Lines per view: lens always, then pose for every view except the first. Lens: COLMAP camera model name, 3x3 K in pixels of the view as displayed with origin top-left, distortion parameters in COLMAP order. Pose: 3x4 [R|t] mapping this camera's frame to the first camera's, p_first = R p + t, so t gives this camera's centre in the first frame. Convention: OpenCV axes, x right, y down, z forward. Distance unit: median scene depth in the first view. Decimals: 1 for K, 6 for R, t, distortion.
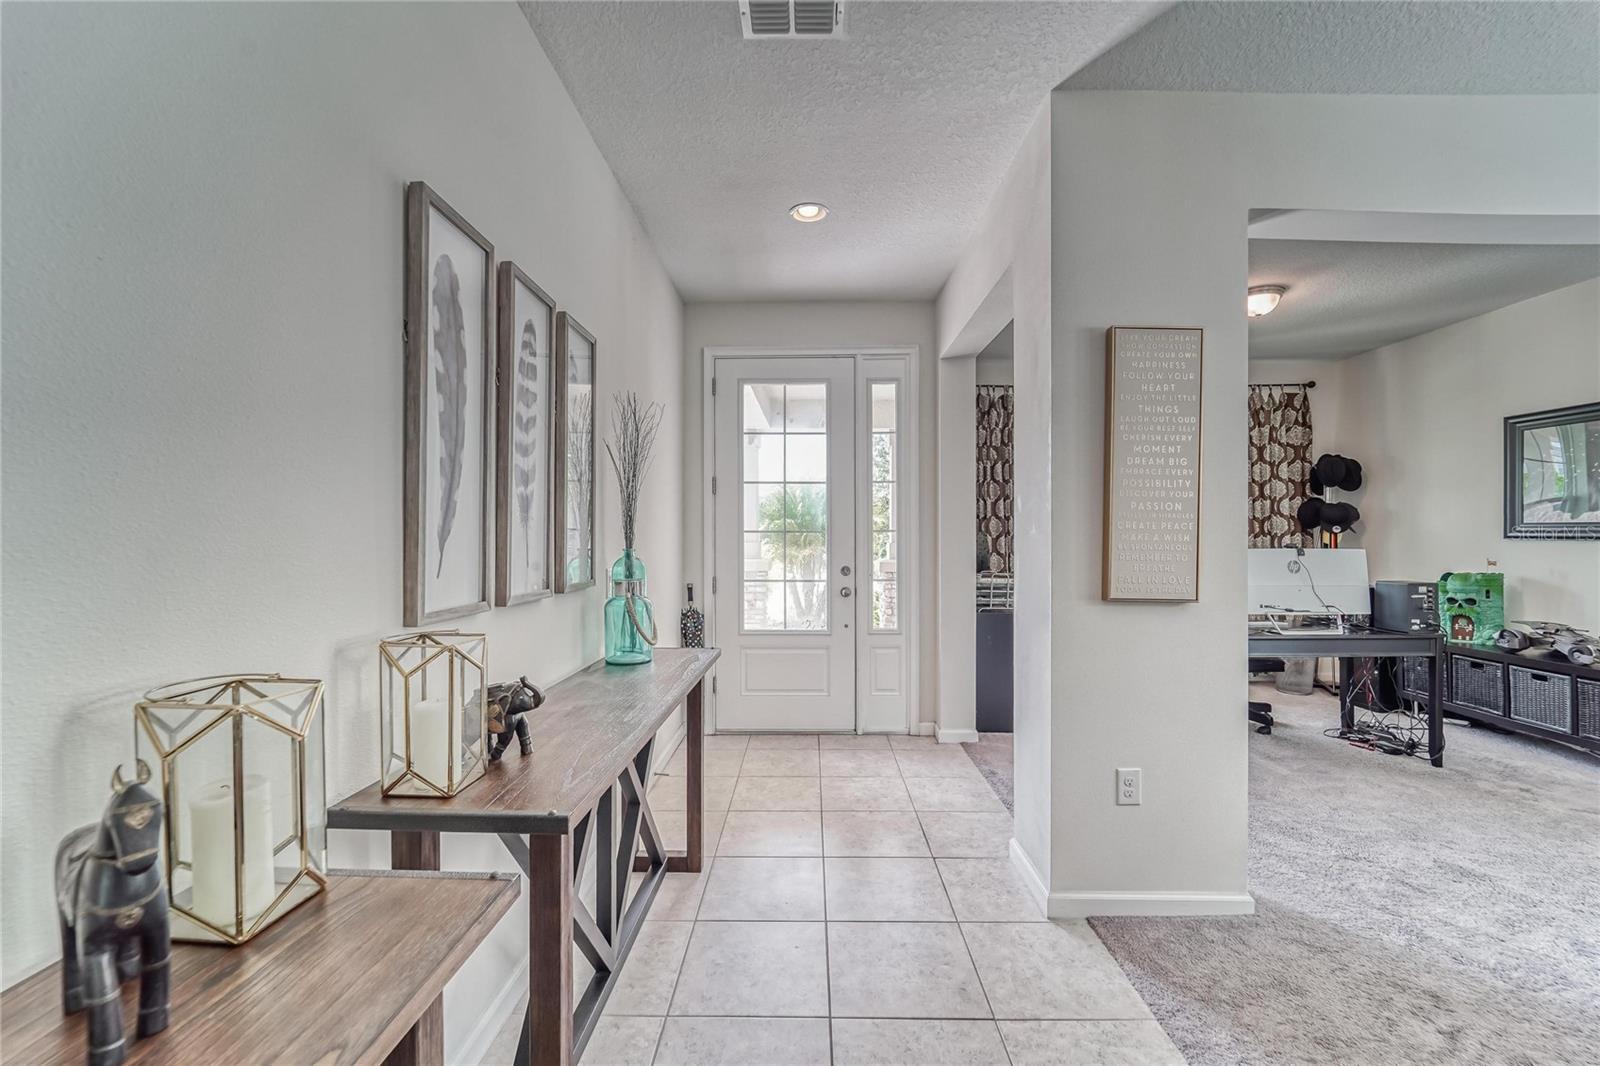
lens RADIAL K [[651.3, 0, 804.4], [0, 651.3, 536.3], [0, 0, 1]] dist [-0.016817, 0.001921]
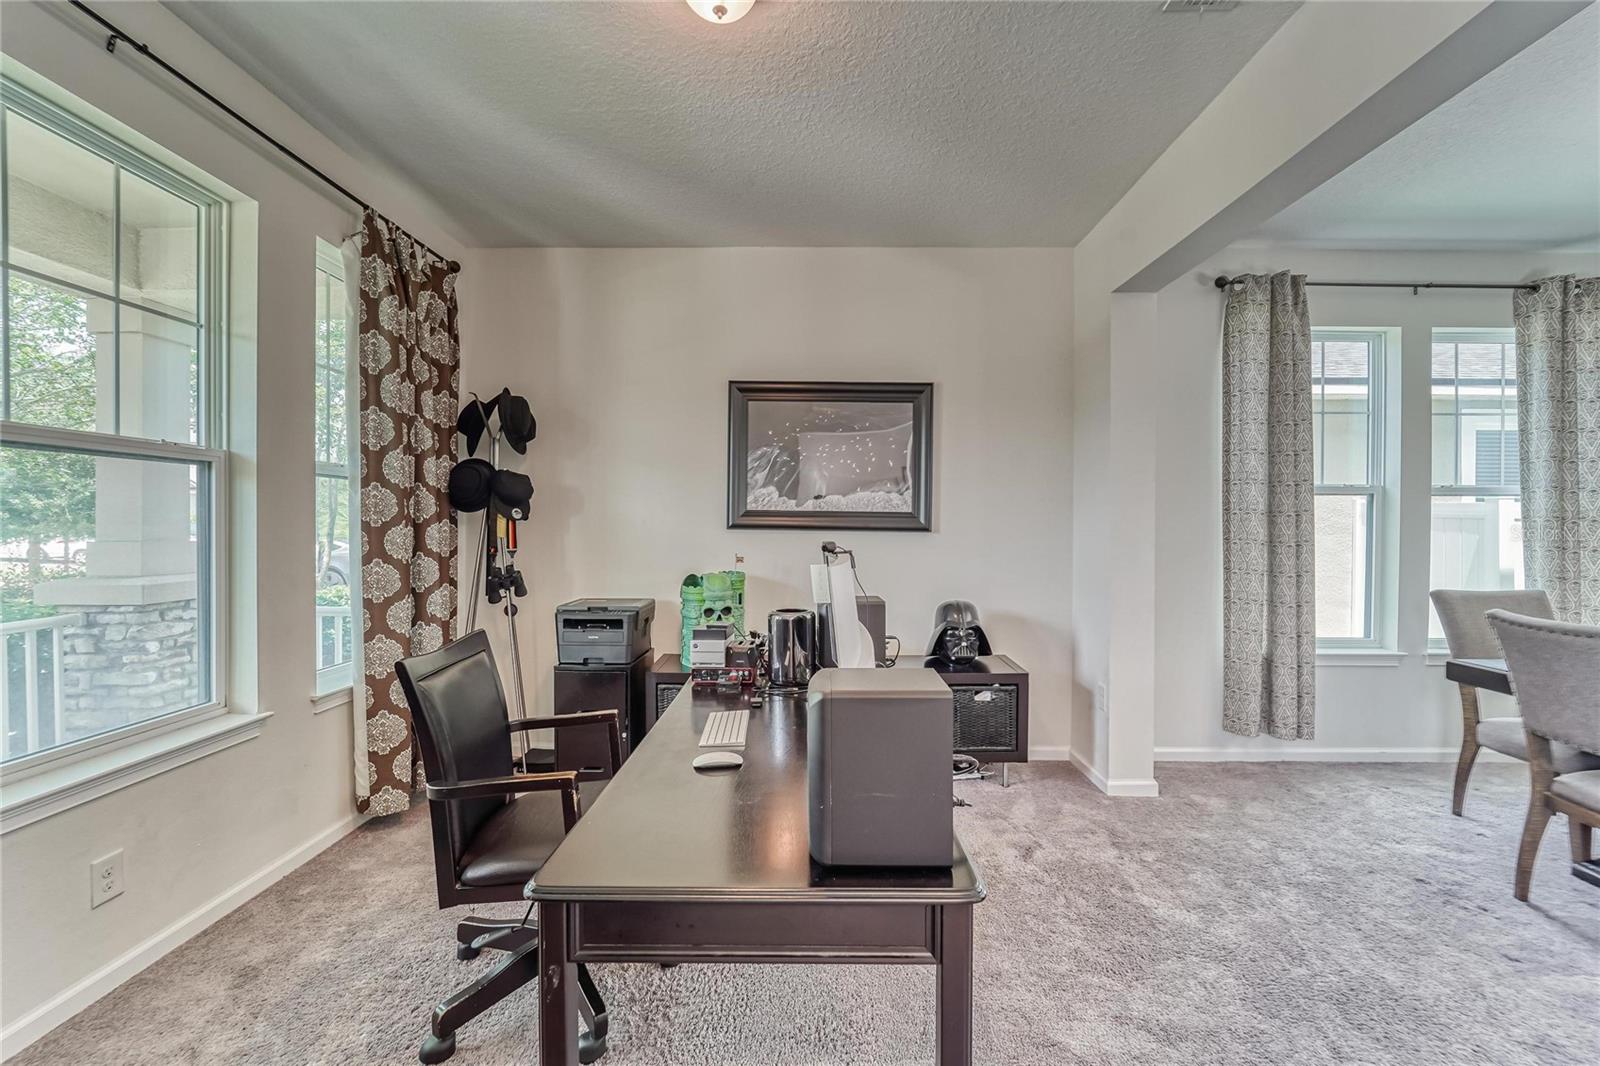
lens RADIAL K [[651.3, 0, 808.9], [0, 651.3, 526.6], [0, 0, 1]] dist [-0.016817, 0.001921]
pose [[-0.002259, -0.005590, 0.999982, 0.261106], [-0.002457, 0.999981, 0.005584, -0.003375], [-0.999994, -0.002444, -0.002273, 0.905183]]
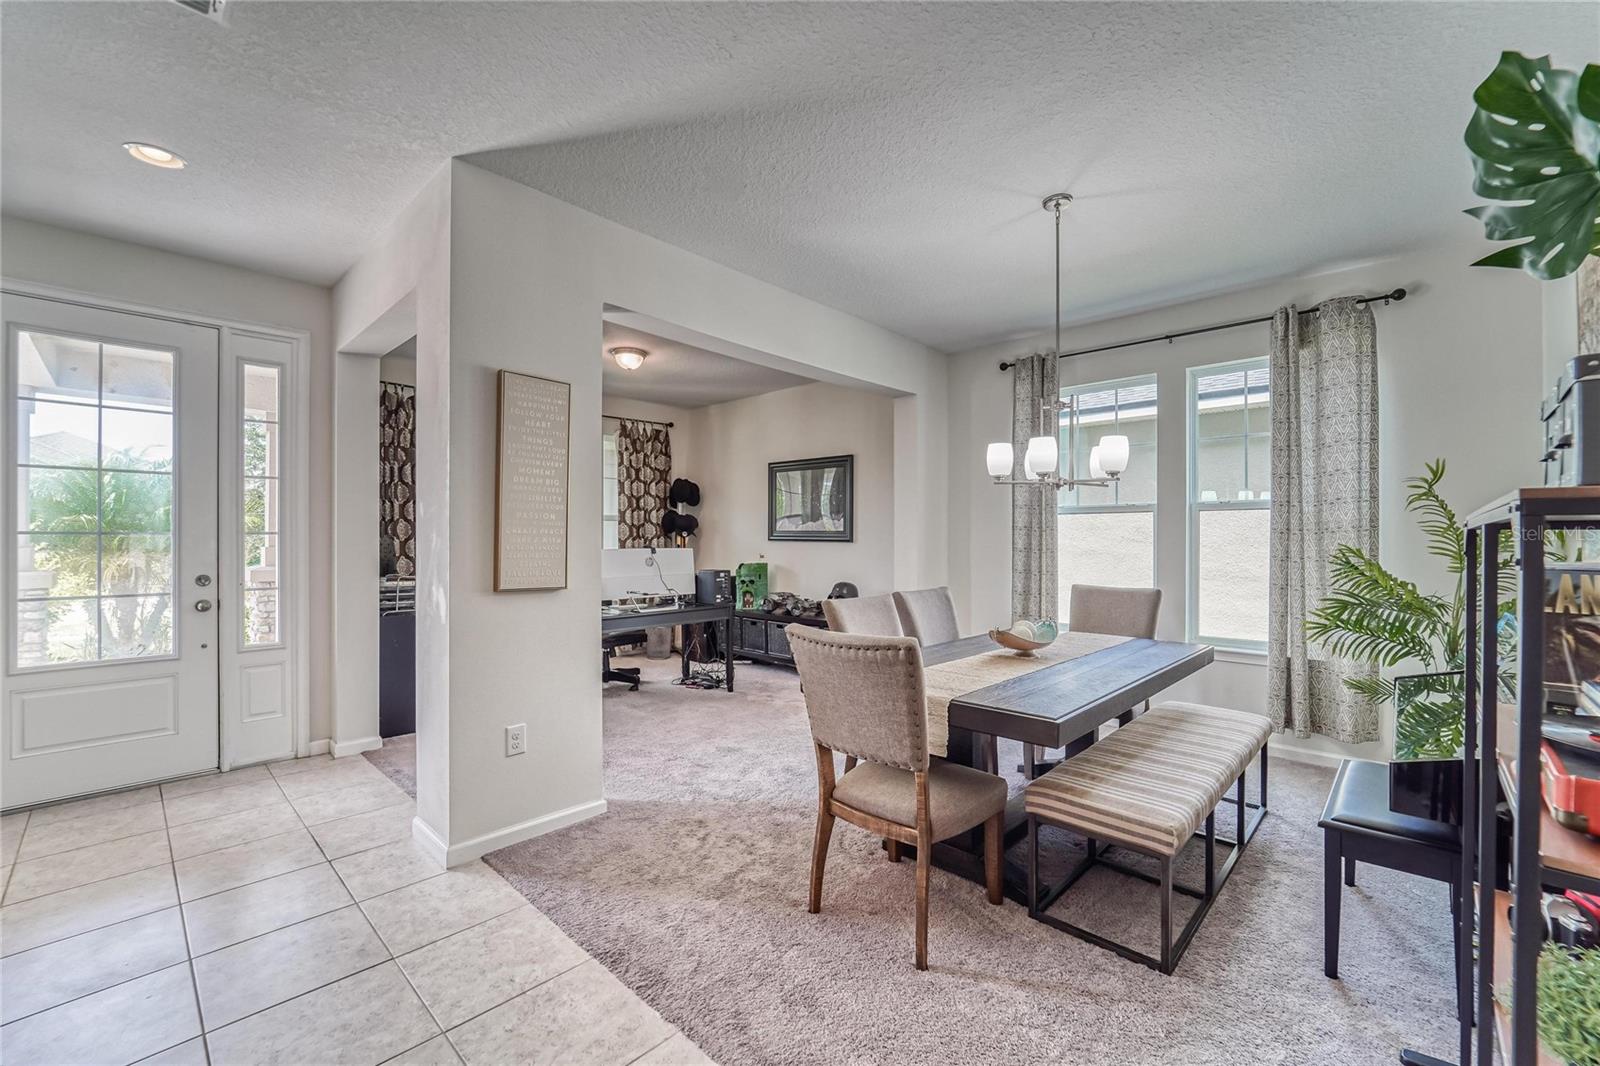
lens RADIAL K [[651.3, 0, 796.9], [0, 651.3, 536.5], [0, 0, 1]] dist [-0.016817, 0.001921]
pose [[0.680117, 0.002395, 0.733099, -0.025296], [0.000776, 0.999992, -0.003987, 0.000164], [-0.733103, 0.003281, 0.680110, -0.134406]]
